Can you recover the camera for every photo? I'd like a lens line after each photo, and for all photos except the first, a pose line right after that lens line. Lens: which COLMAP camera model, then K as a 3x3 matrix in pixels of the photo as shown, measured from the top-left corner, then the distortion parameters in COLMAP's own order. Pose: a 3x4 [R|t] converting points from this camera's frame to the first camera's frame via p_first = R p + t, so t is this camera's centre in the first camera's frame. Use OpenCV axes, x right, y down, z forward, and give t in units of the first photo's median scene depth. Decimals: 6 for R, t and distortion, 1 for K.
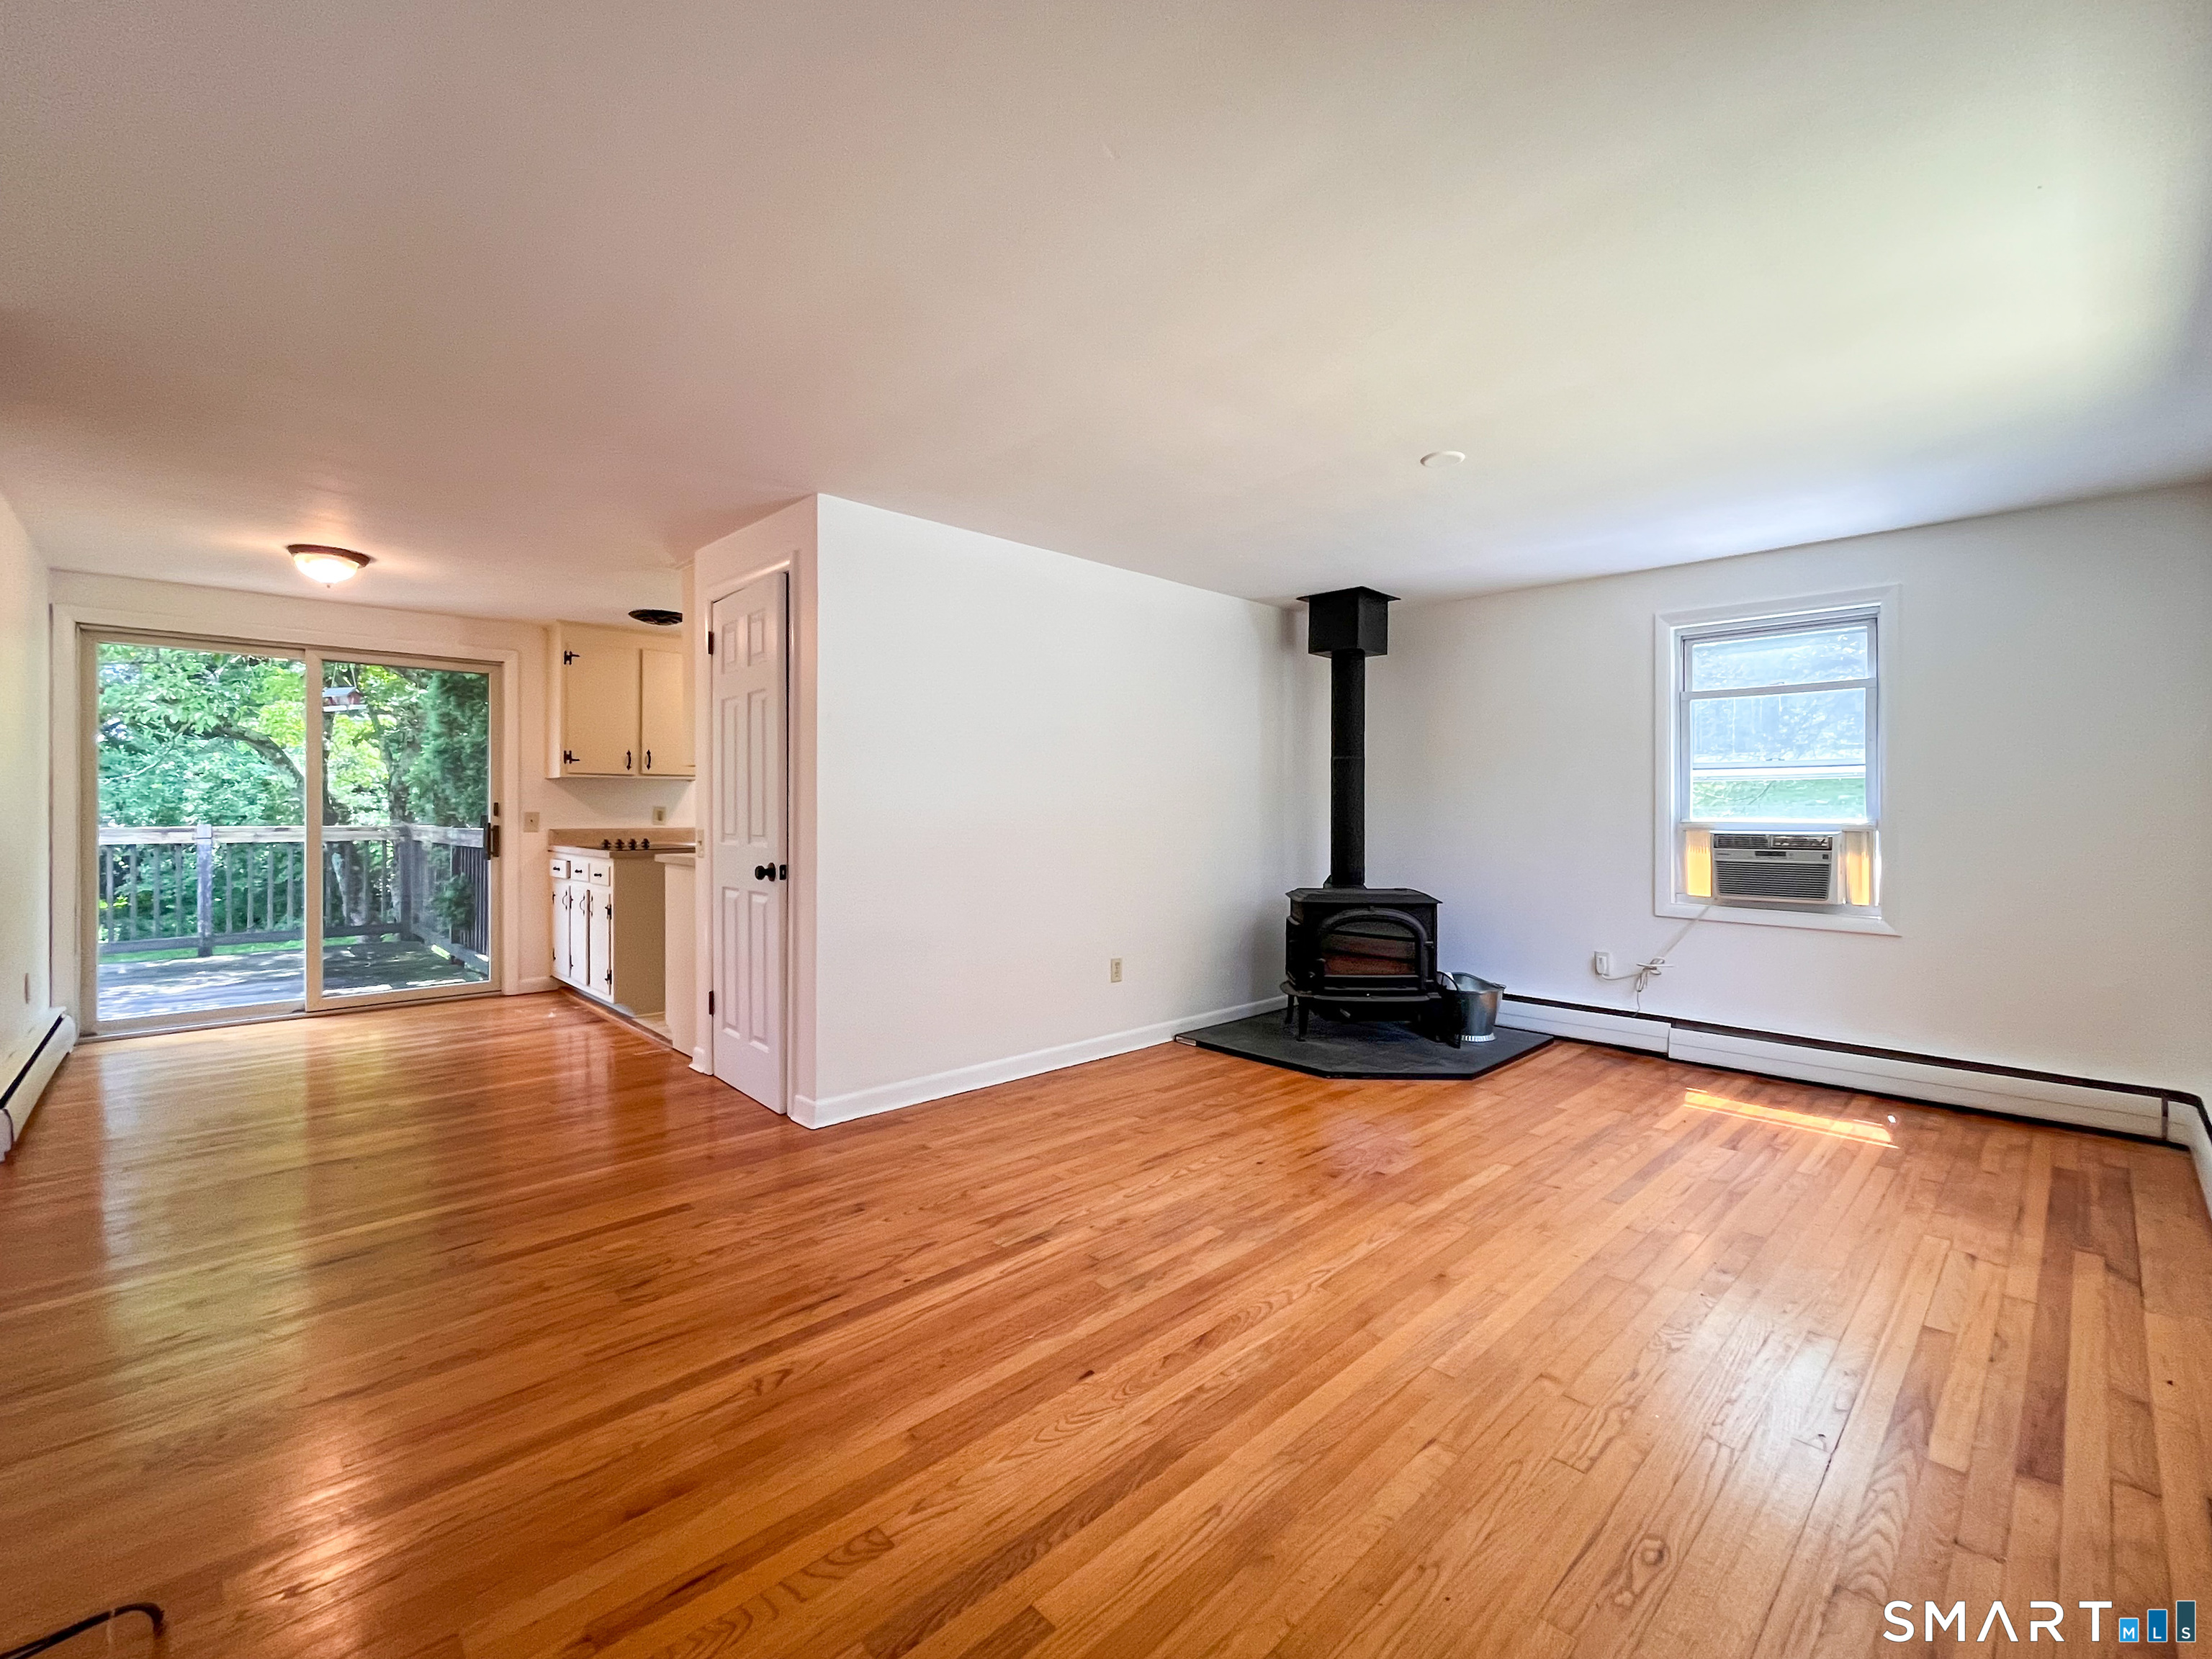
lens RADIAL K [[924.7, 0, 1119.6], [0, 924.7, 816.6], [0, 0, 1]] dist [-0.004570, 0.000892]
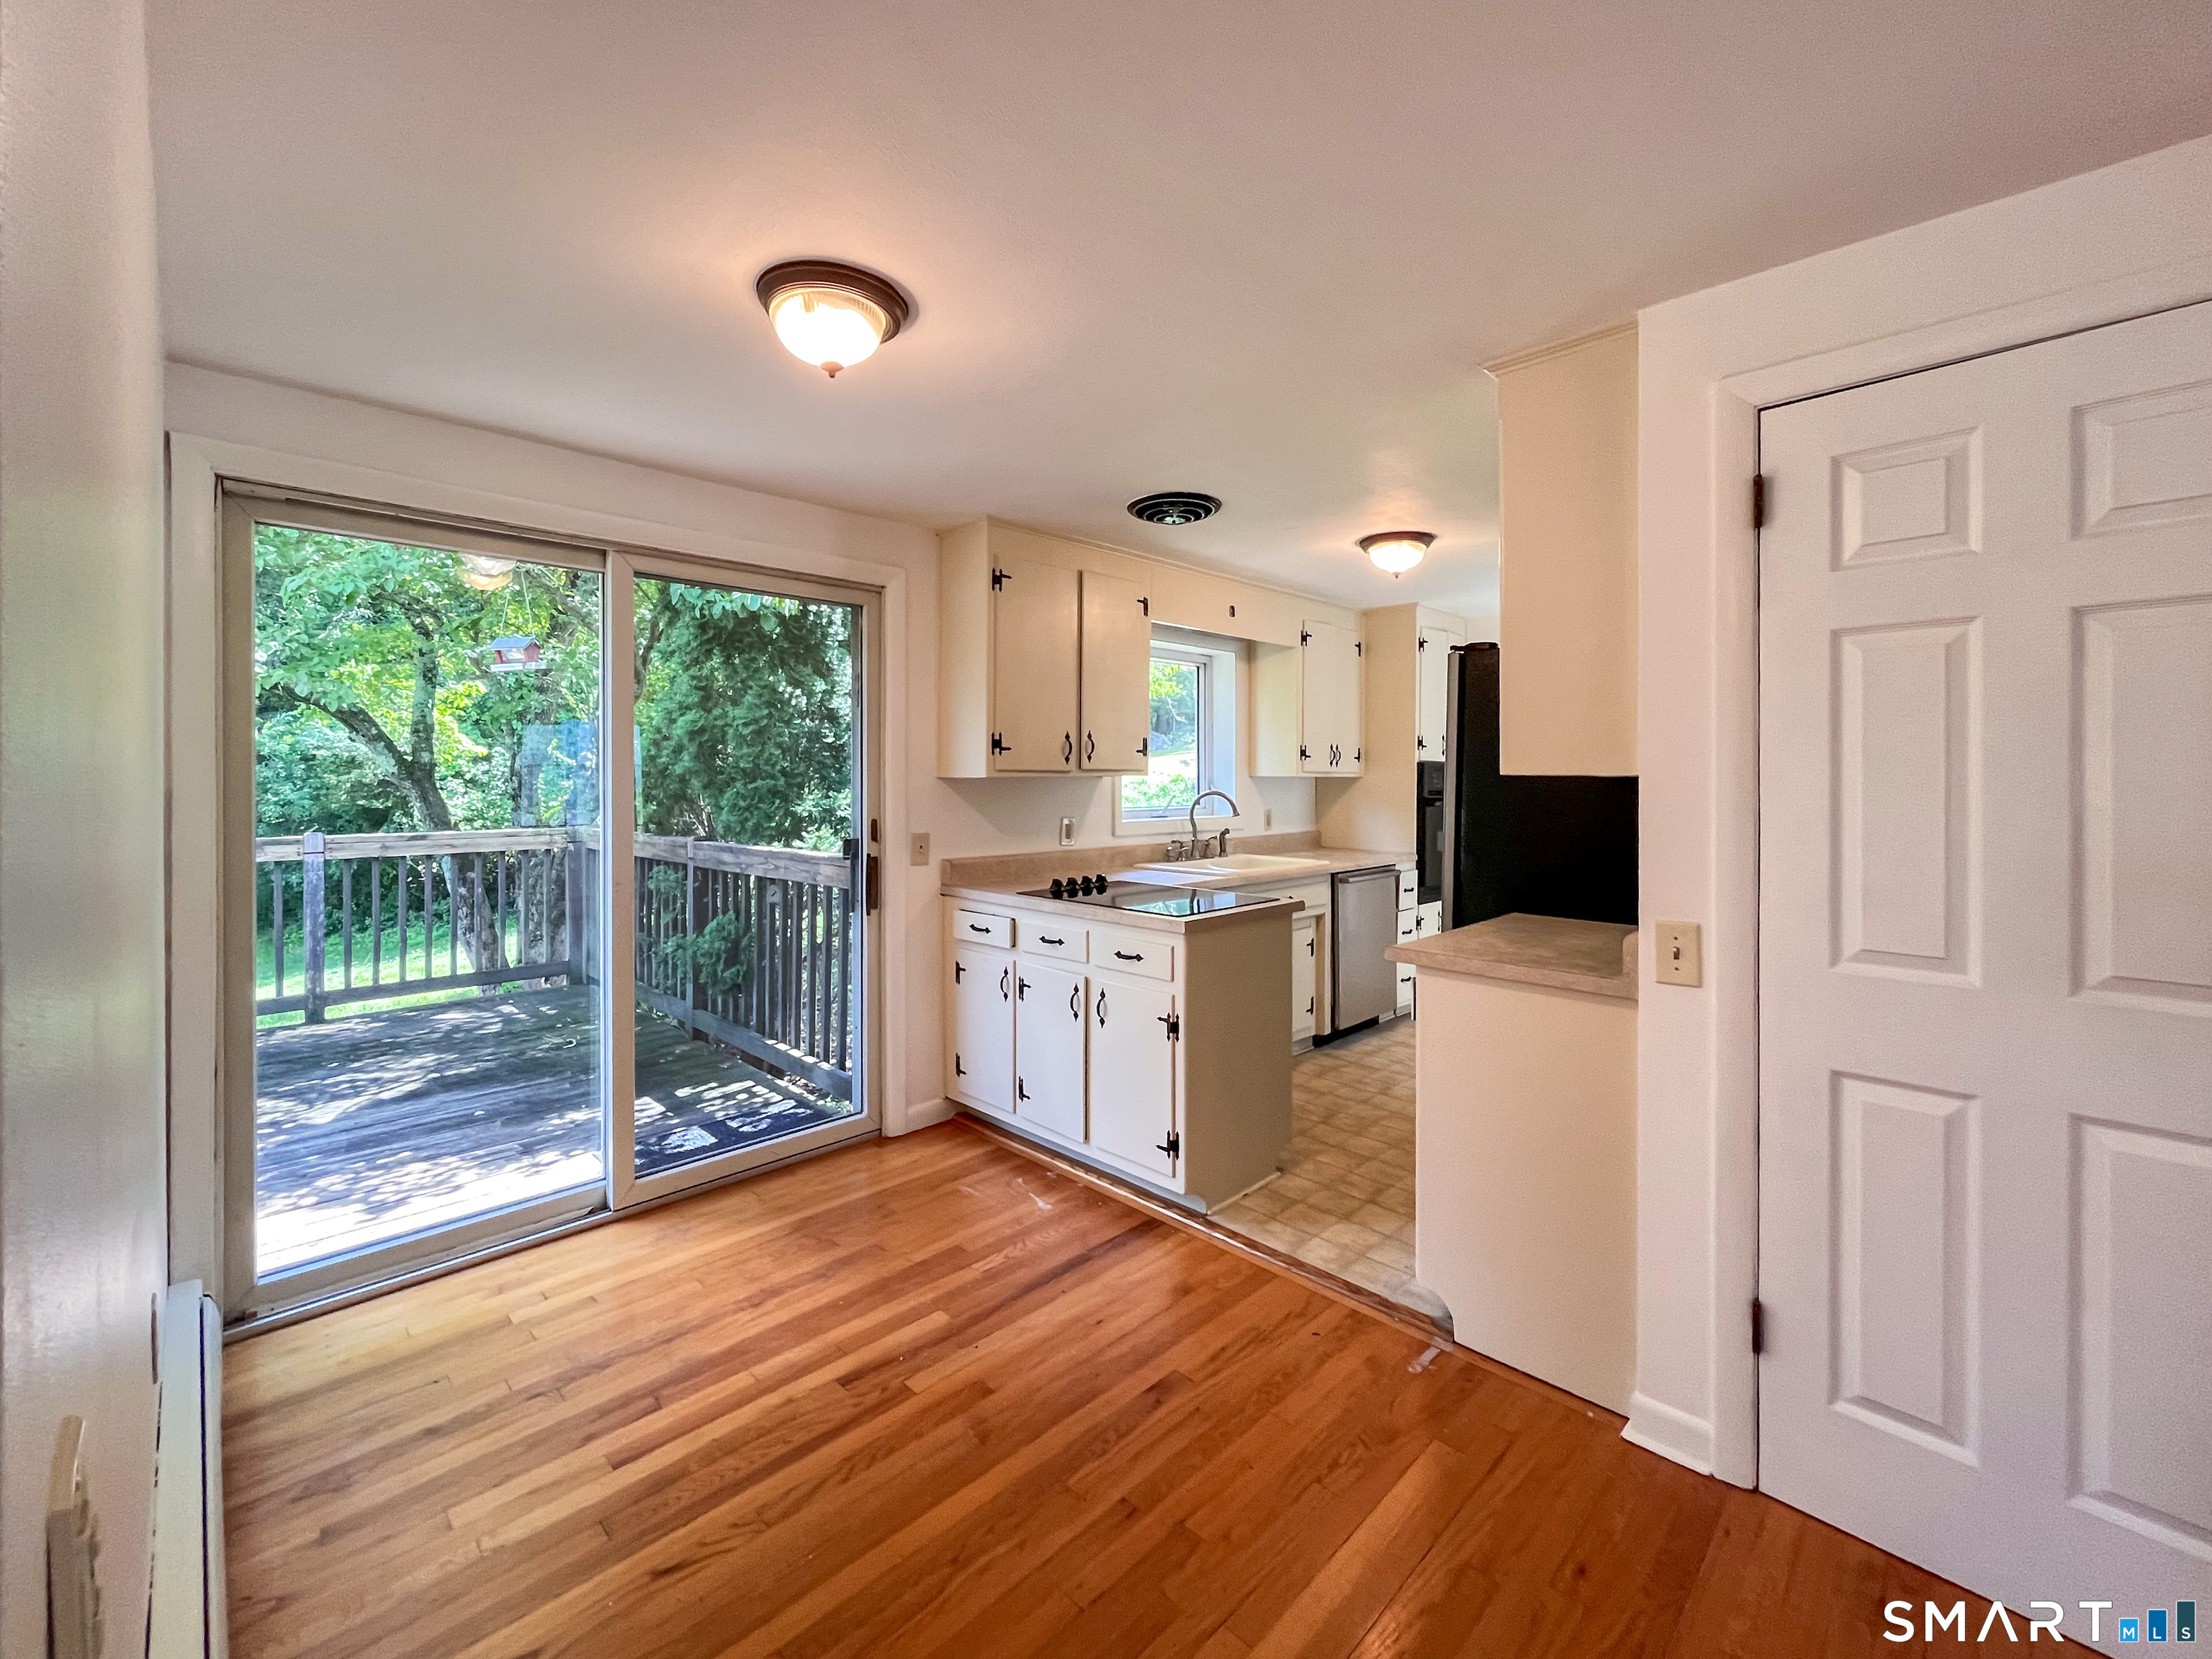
lens RADIAL K [[899.4, 0, 1122.9], [0, 899.4, 784.4], [0, 0, 1]] dist [-0.003806, -0.000219]
pose [[0.999786, -0.003084, 0.020469, -0.507106], [0.003020, 0.999990, 0.003176, -0.038104], [-0.020479, -0.003113, 0.999785, 0.395770]]
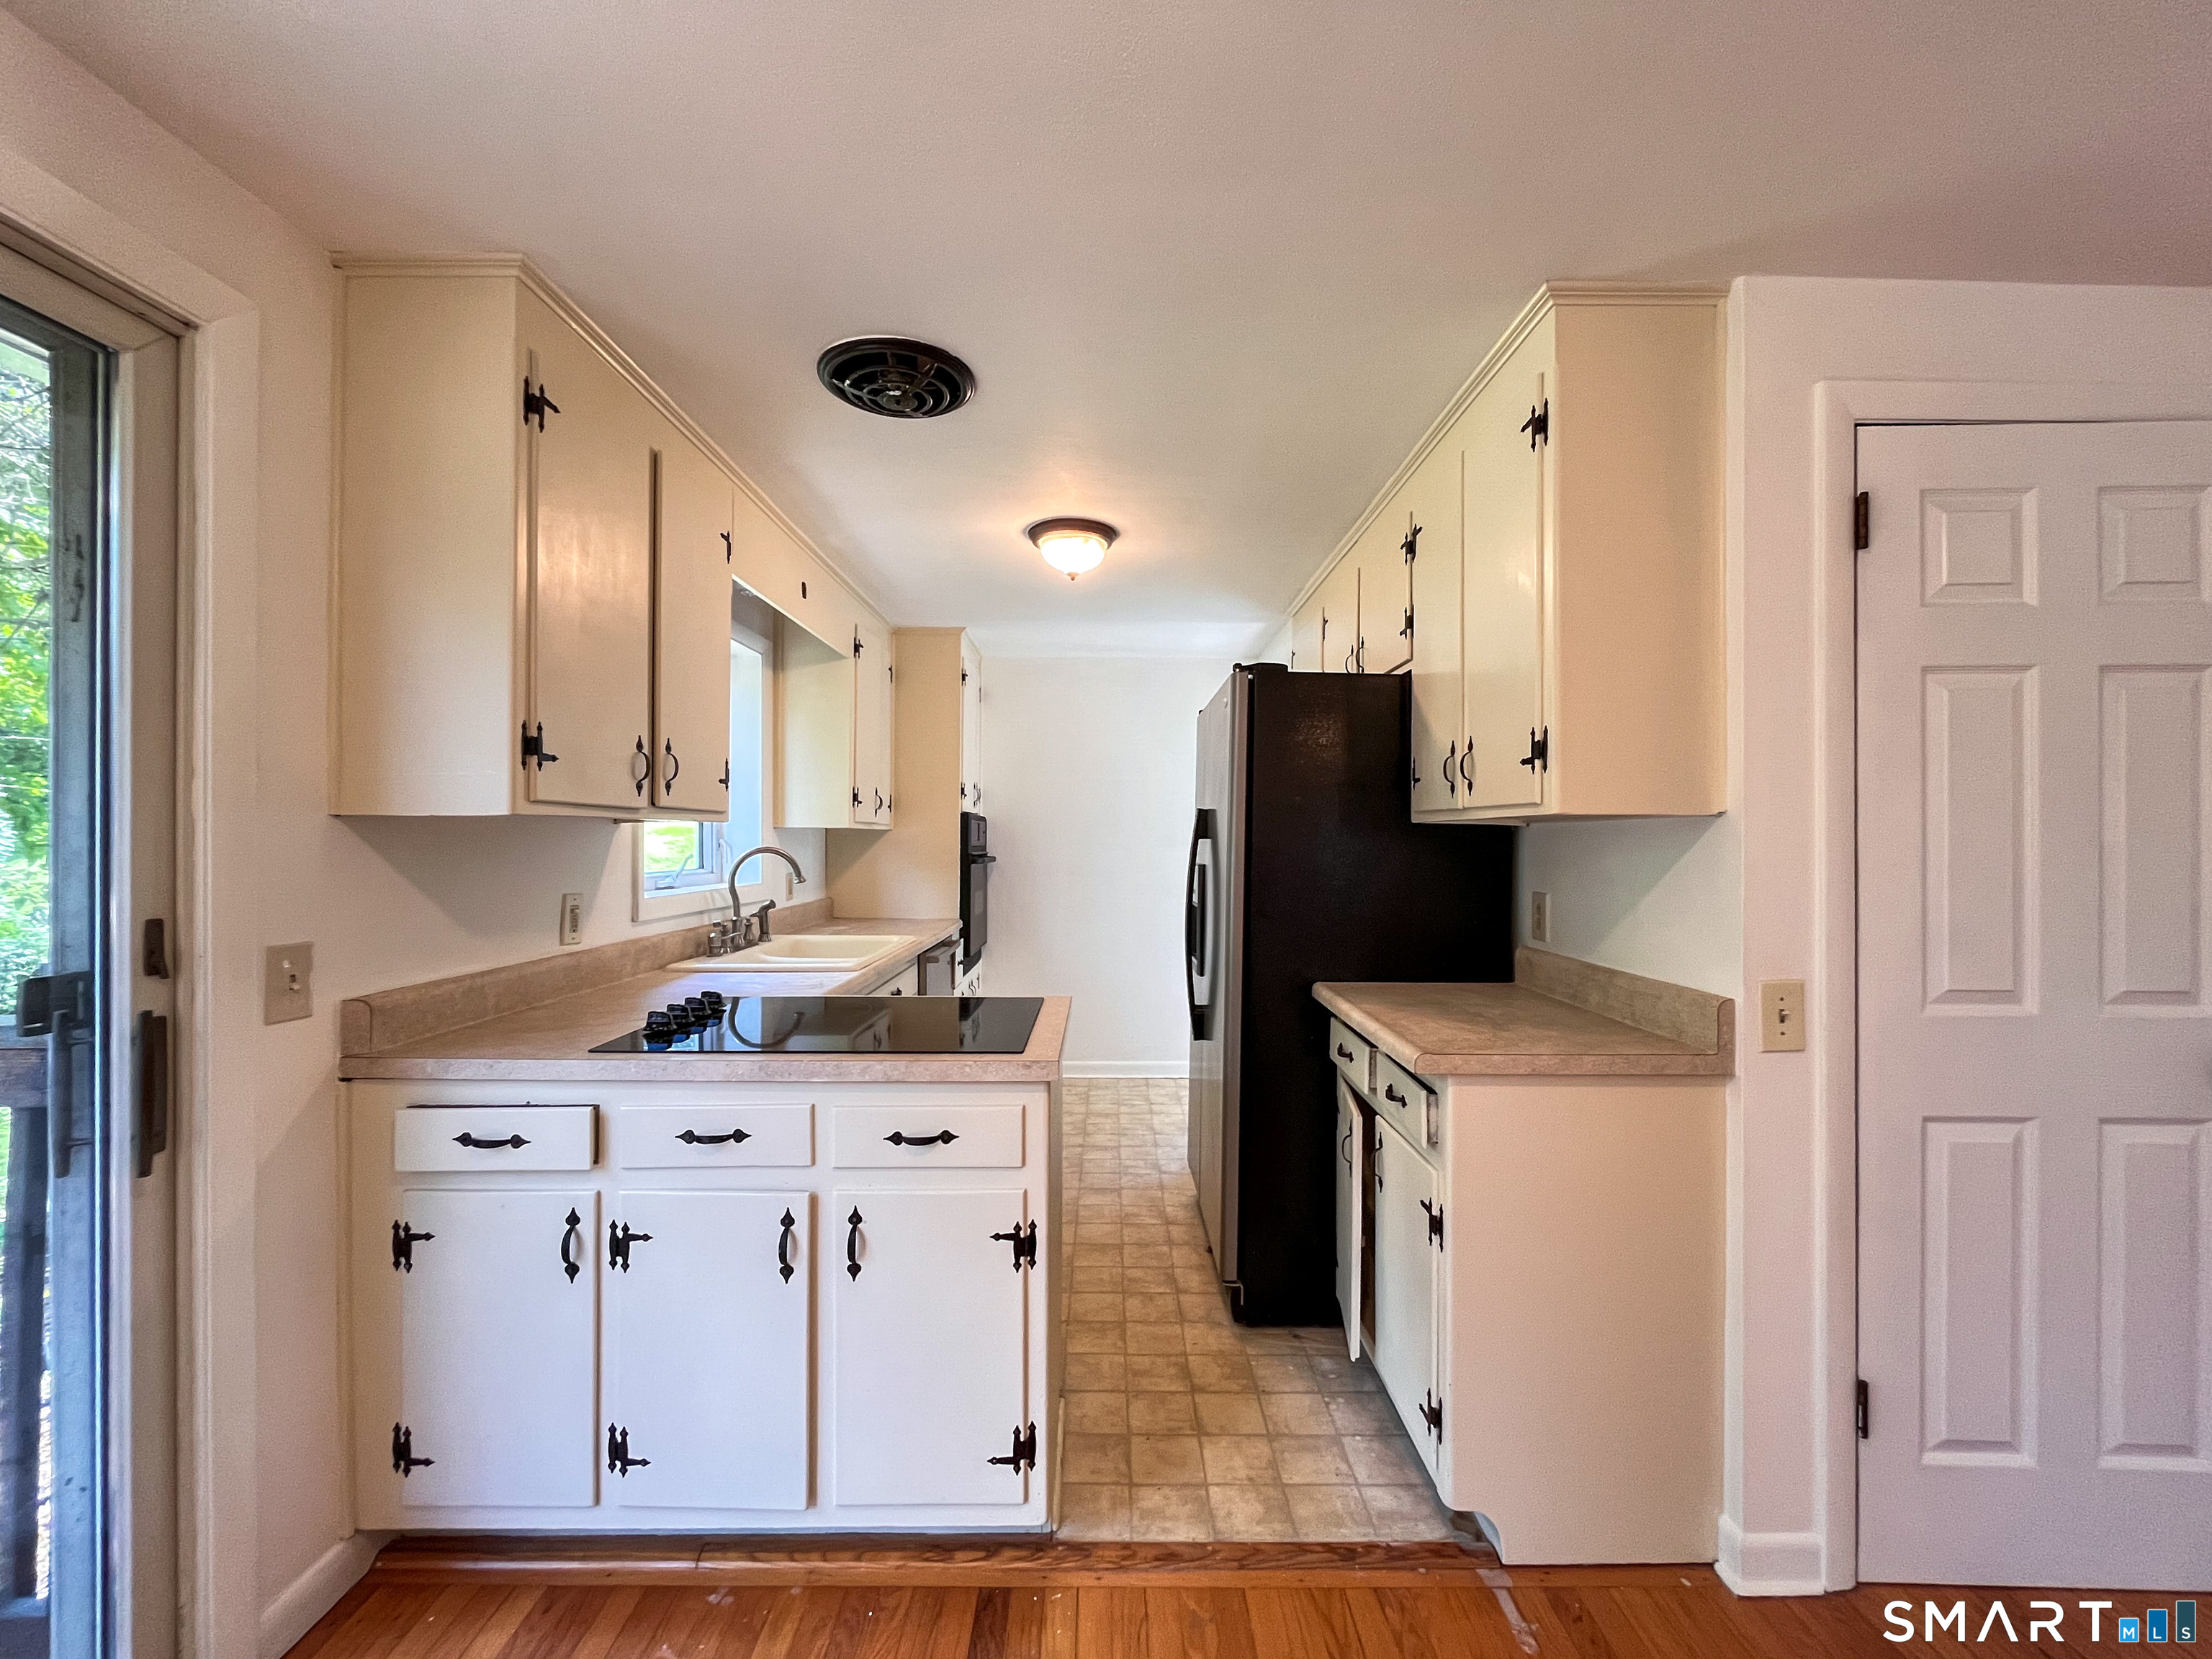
lens RADIAL K [[899.4, 0, 1130.1], [0, 899.4, 840.2], [0, 0, 1]] dist [-0.003806, -0.000219]
pose [[0.702745, -0.004147, 0.711430, -0.640178], [0.004345, 0.999989, 0.001537, -0.033364], [-0.711429, 0.002011, 0.702756, 0.643642]]
